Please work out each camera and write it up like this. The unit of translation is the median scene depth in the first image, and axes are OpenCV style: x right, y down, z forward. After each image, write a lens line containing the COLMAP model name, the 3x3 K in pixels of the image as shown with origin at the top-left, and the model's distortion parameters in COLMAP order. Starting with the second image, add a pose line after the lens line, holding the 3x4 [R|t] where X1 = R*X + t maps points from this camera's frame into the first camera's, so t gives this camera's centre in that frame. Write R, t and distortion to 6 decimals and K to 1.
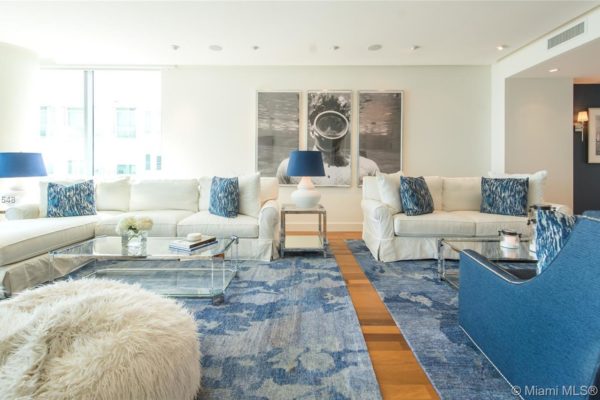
lens RADIAL K [[287.8, 0, 294.7], [0, 287.8, 166.4], [0, 0, 1]] dist [0.043589, -0.000022]
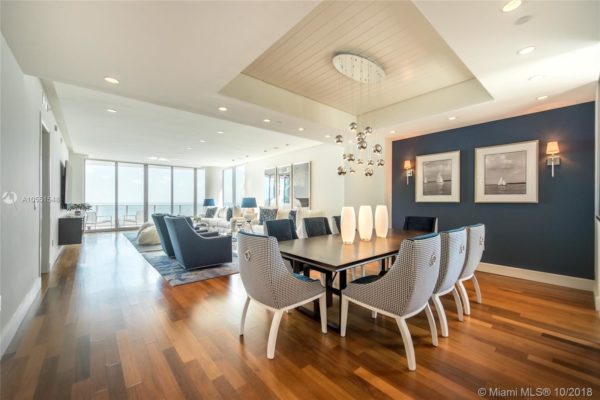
lens RADIAL K [[242.4, 0, 296.3], [0, 242.4, 198.5], [0, 0, 1]] dist [0.009209, -0.000255]
pose [[0.661434, -0.017919, -0.749789, 1.398628], [0.009913, 0.999836, -0.015150, -0.008552], [0.749938, 0.002589, 0.661503, -0.061037]]
